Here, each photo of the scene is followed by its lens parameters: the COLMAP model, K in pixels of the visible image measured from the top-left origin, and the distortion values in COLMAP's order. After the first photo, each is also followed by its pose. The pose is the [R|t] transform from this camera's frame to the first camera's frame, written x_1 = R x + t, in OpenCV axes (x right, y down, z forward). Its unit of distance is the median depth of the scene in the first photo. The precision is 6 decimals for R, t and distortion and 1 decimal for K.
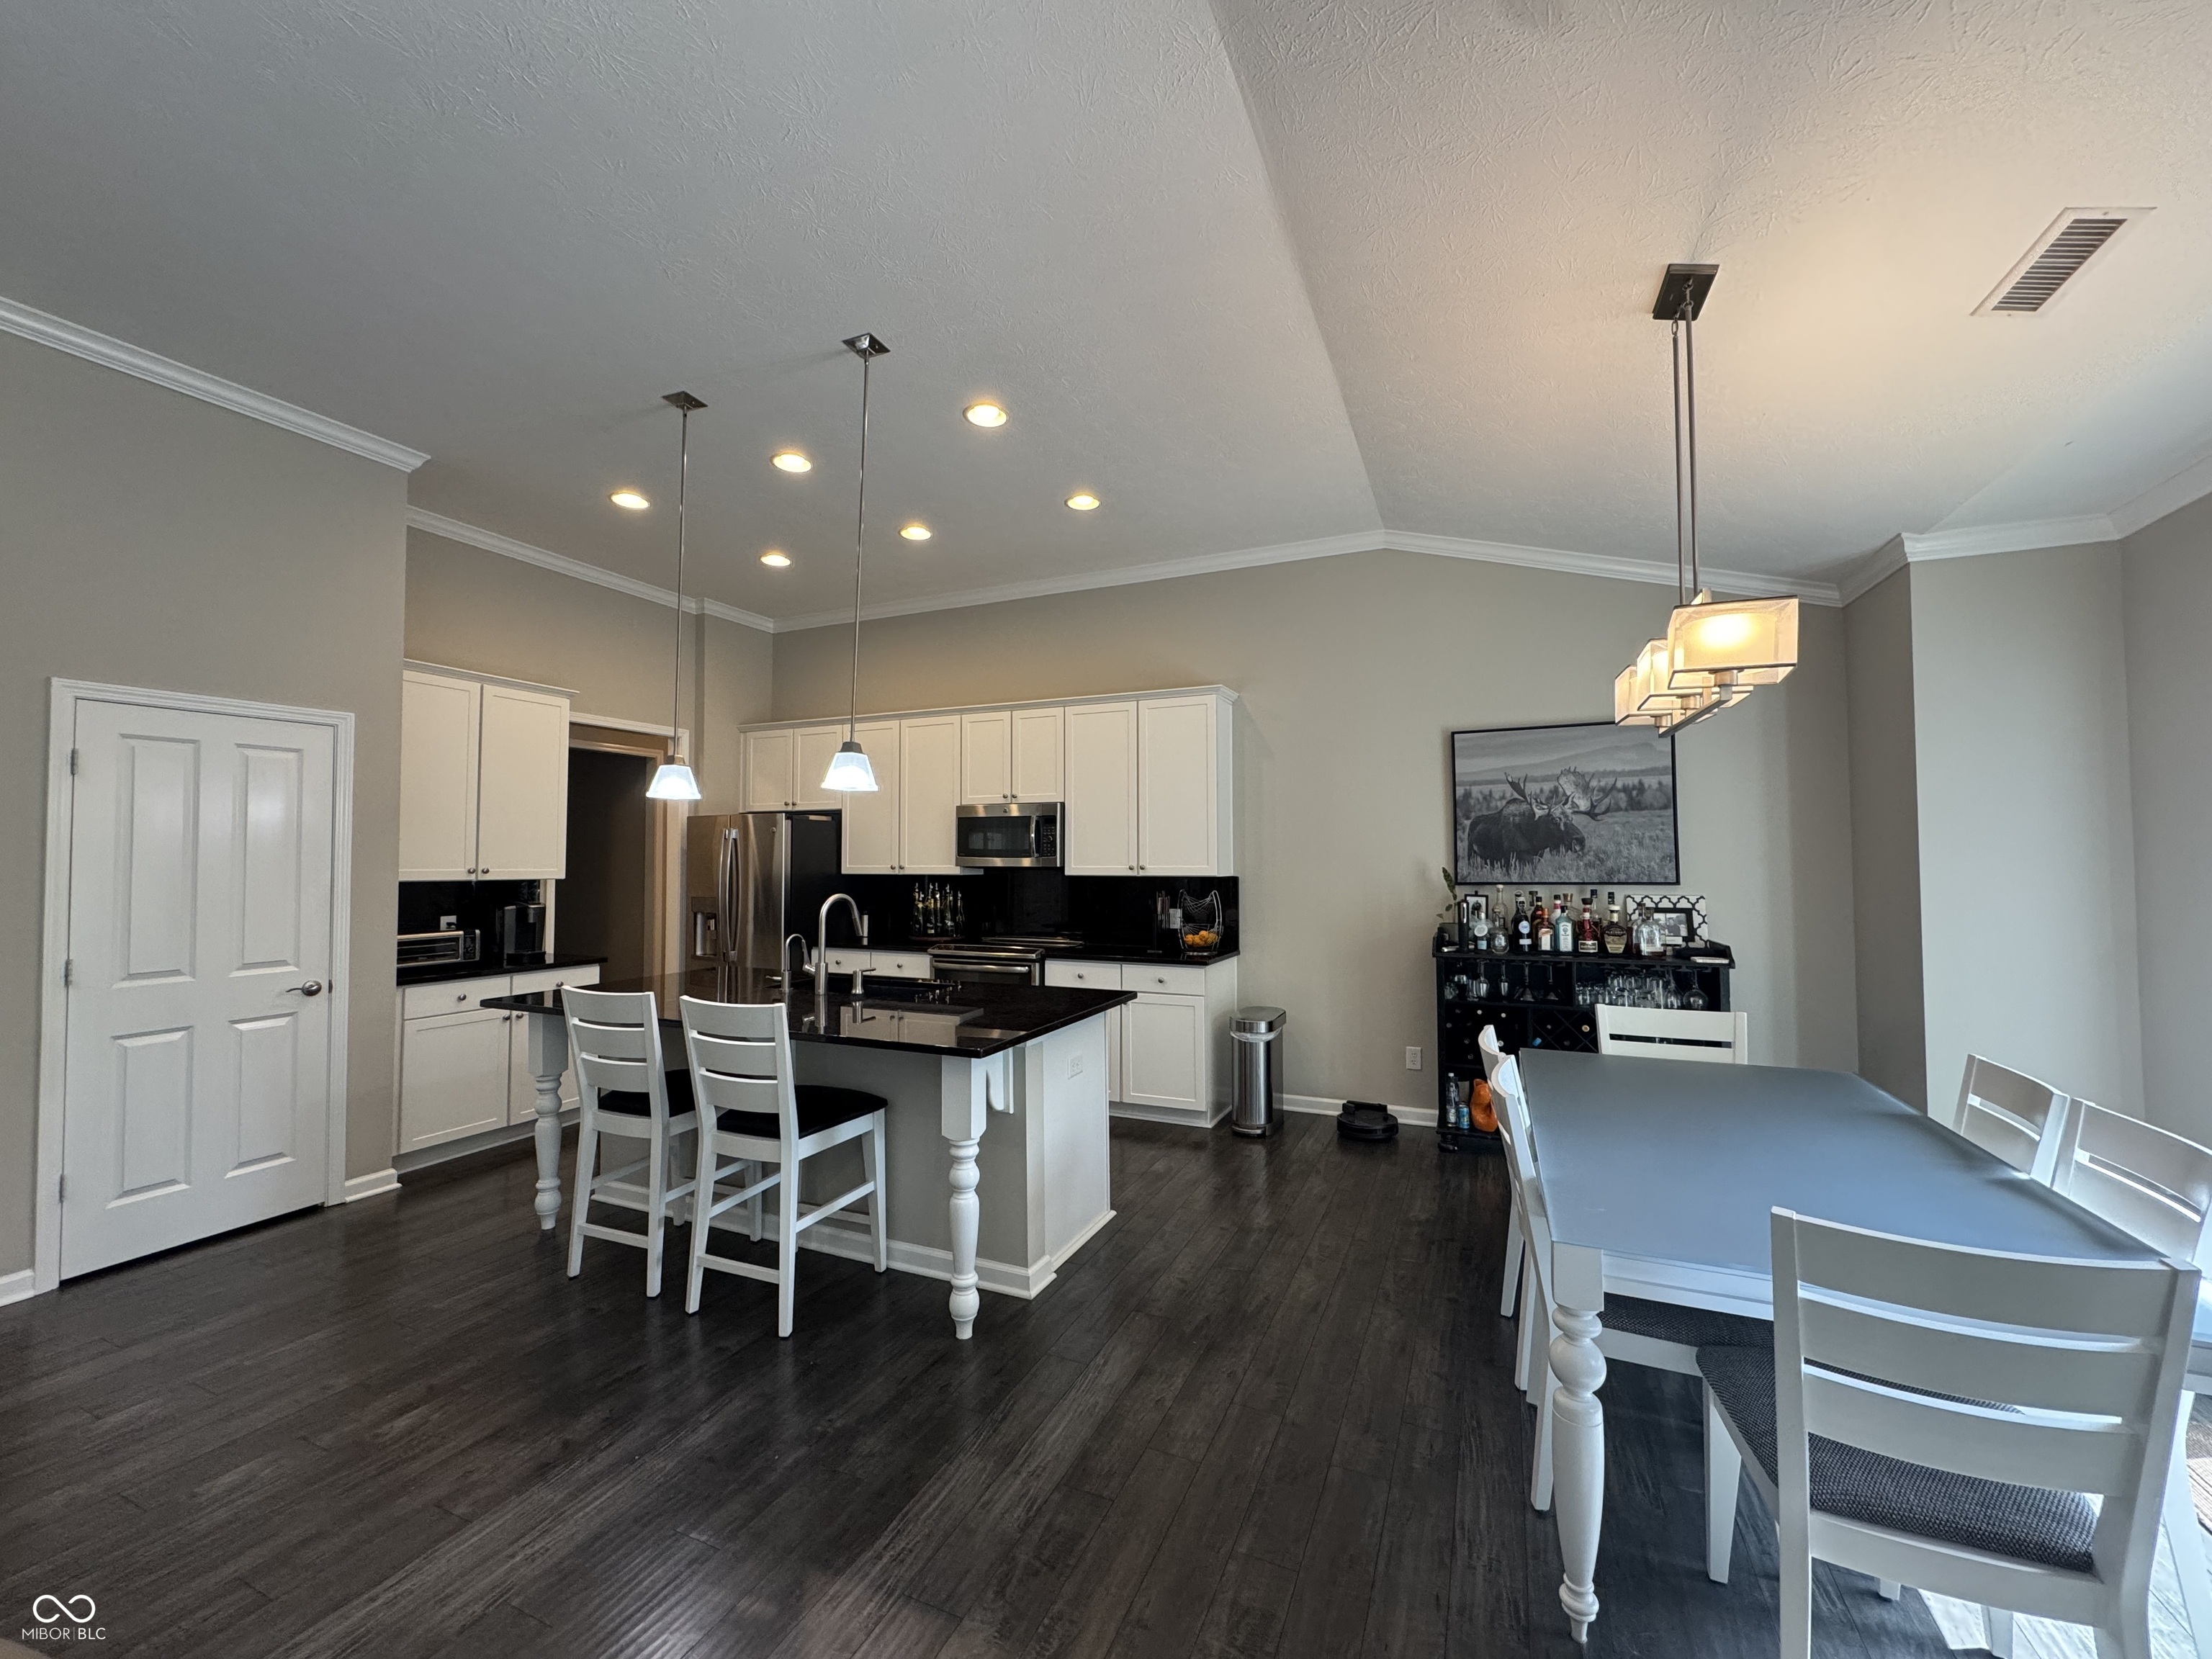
lens RADIAL K [[879.7, 0, 1100.4], [0, 879.7, 830.6], [0, 0, 1]] dist [-0.001647, 0.000221]
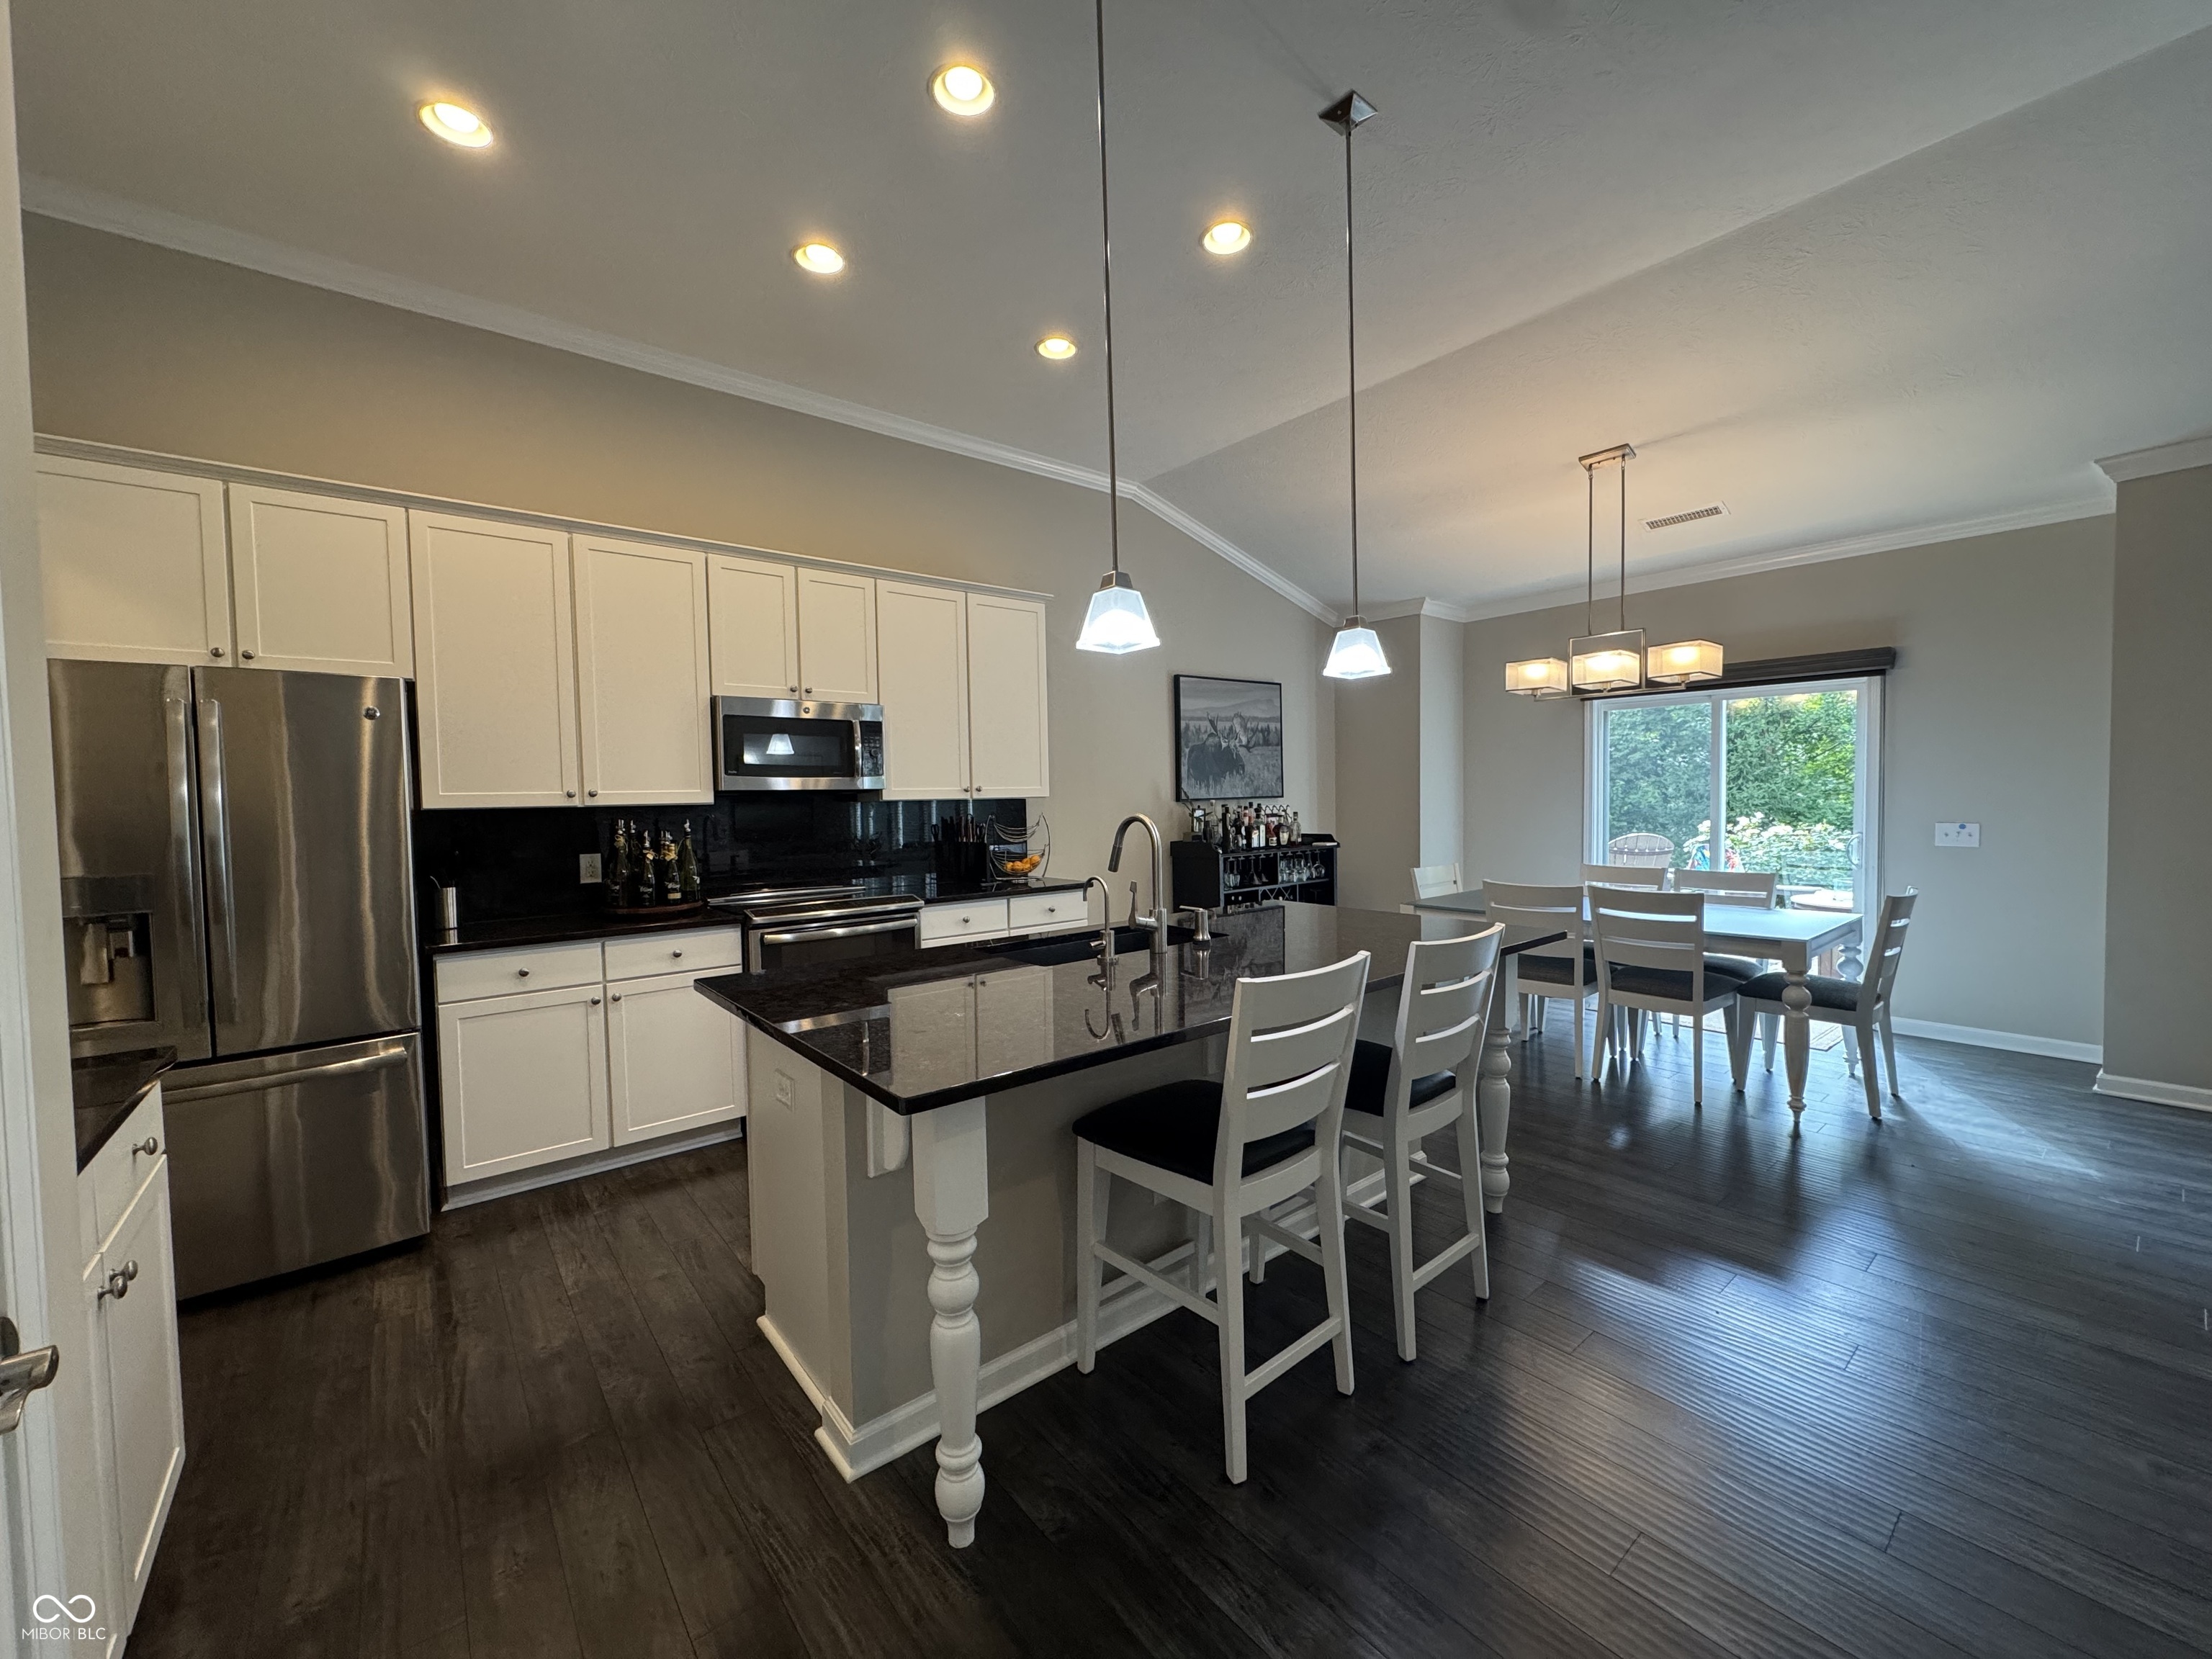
lens RADIAL K [[879.7, 0, 1107.2], [0, 879.7, 826.4], [0, 0, 1]] dist [-0.001647, 0.000221]
pose [[0.454548, -0.037522, 0.889932, -0.745181], [-0.011415, 0.998785, 0.047942, 0.039949], [-0.890649, -0.031950, 0.453567, 0.549138]]
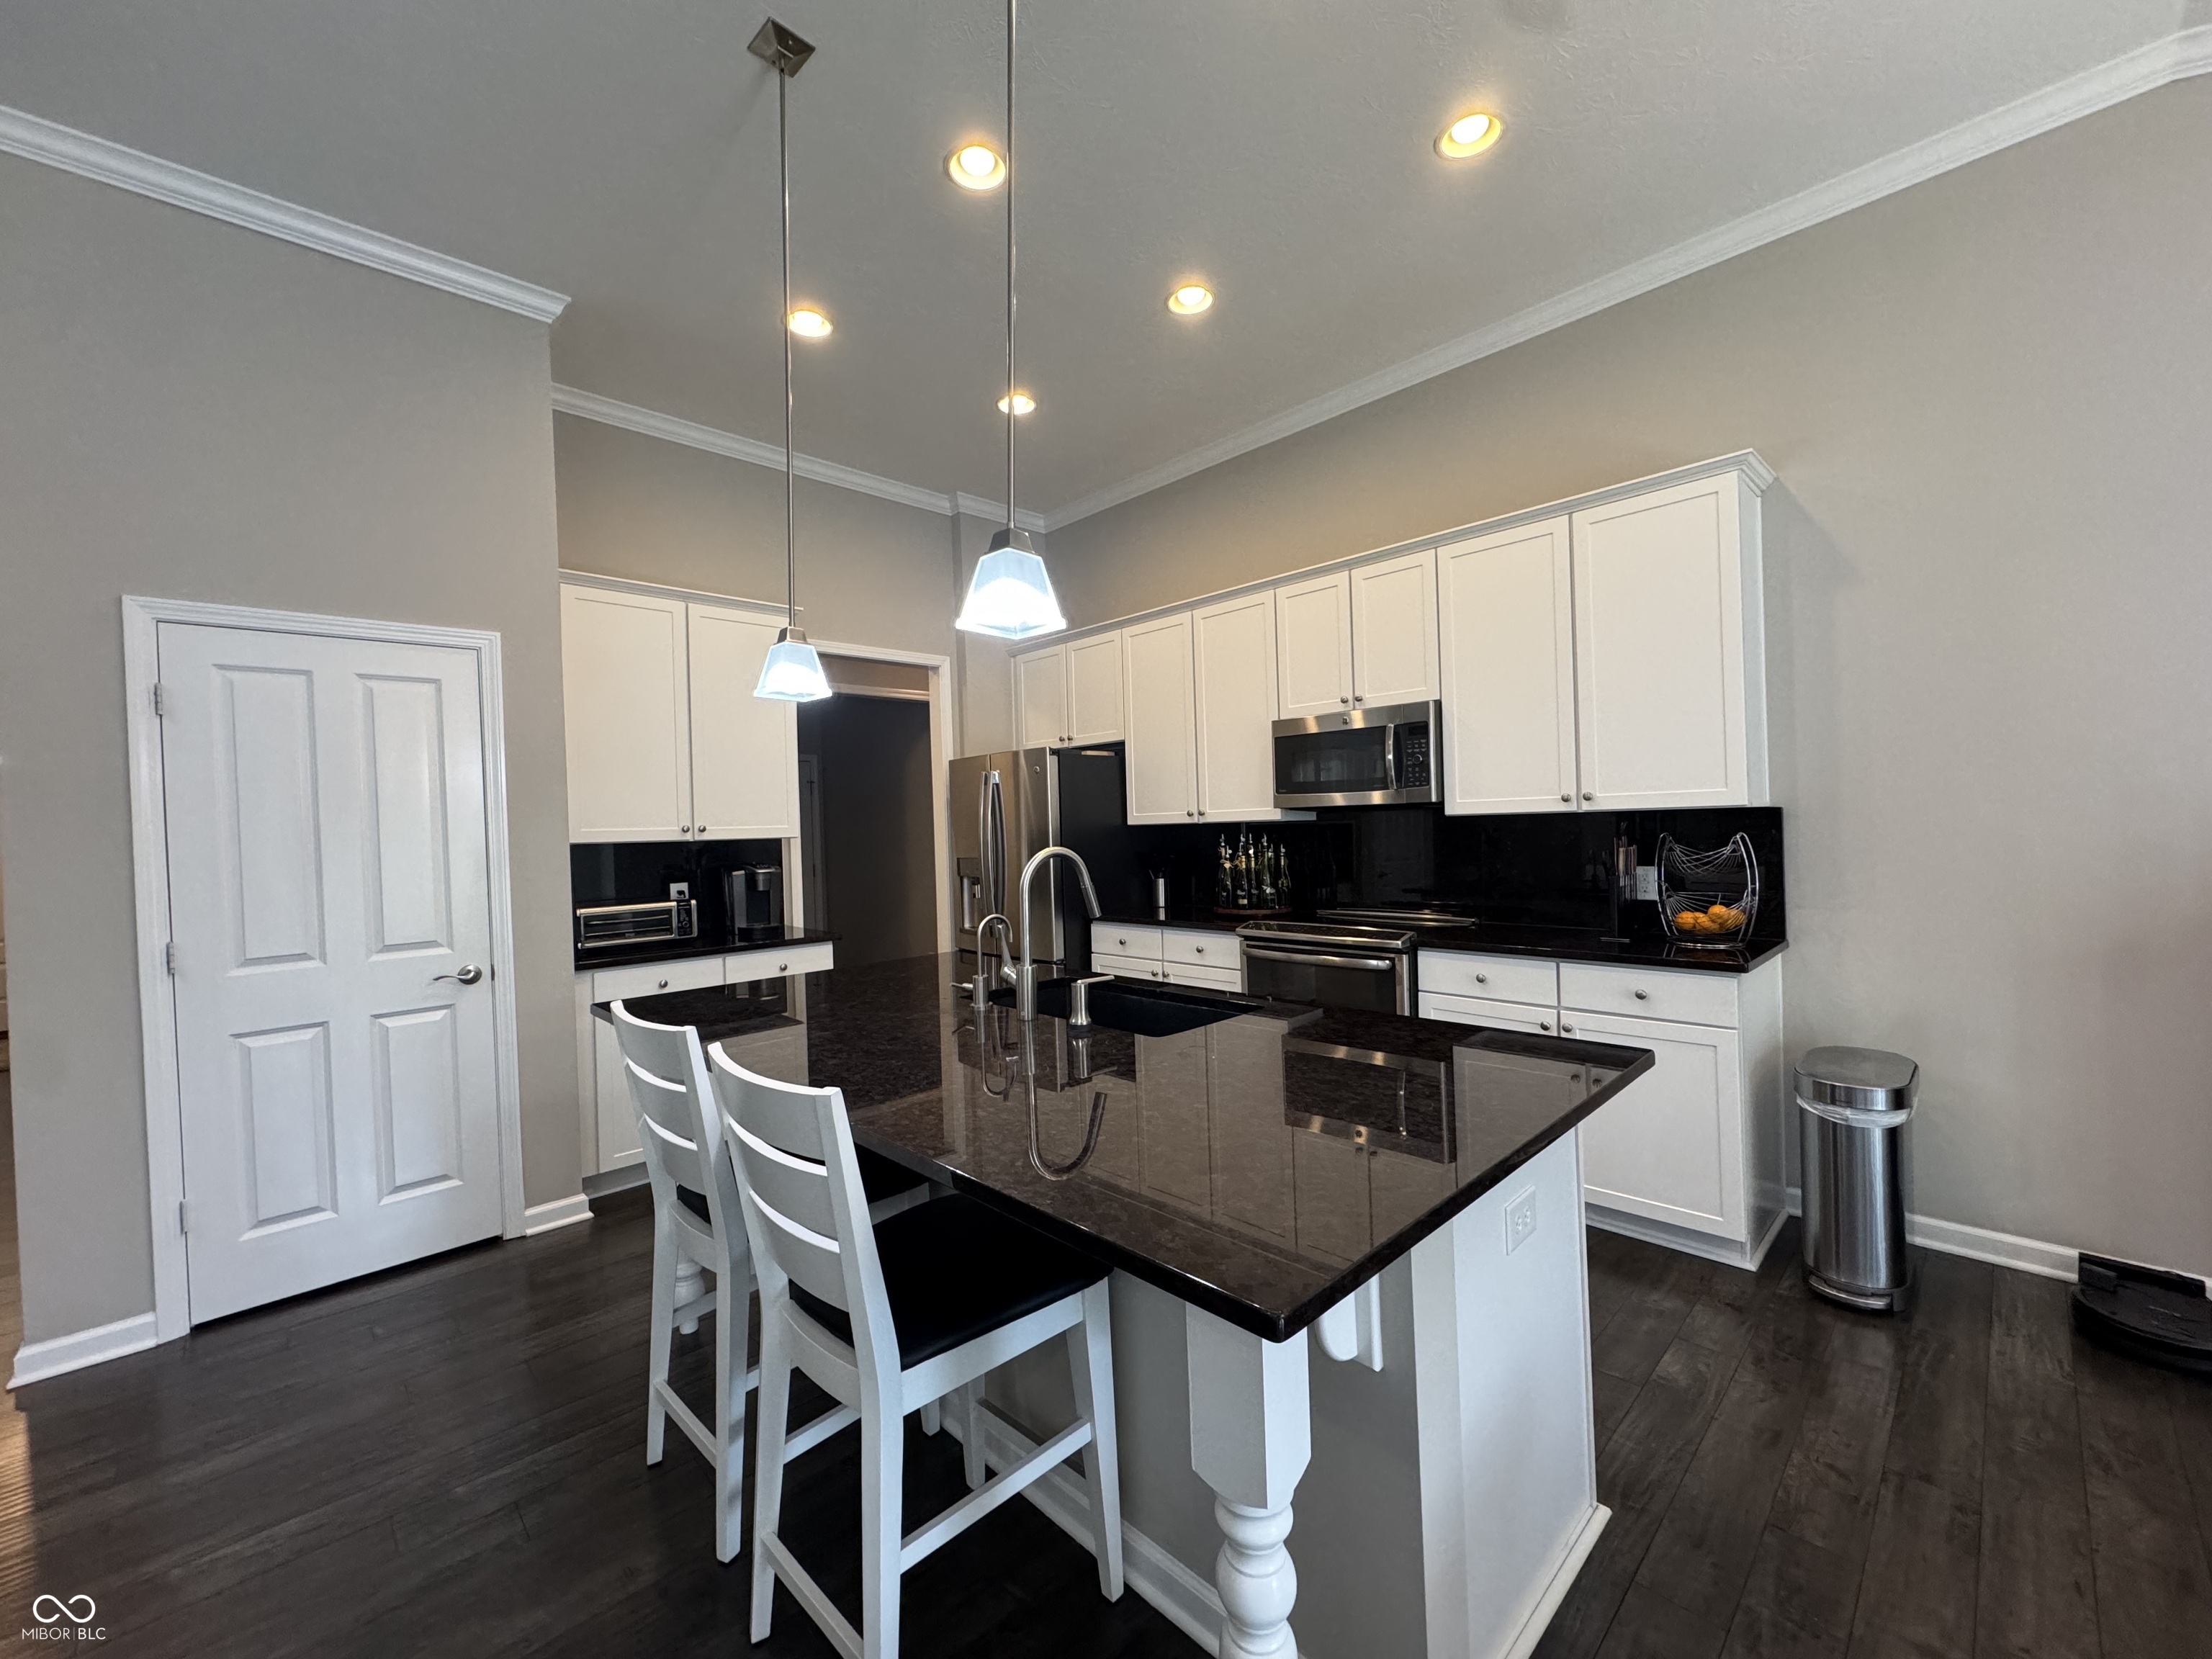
lens RADIAL K [[879.7, 0, 1105.4], [0, 879.7, 826.9], [0, 0, 1]] dist [-0.001647, 0.000221]
pose [[0.928616, -0.026000, -0.370130, -0.038780], [0.041722, 0.998532, 0.034531, 0.031433], [0.368689, -0.047509, 0.928338, 0.372704]]
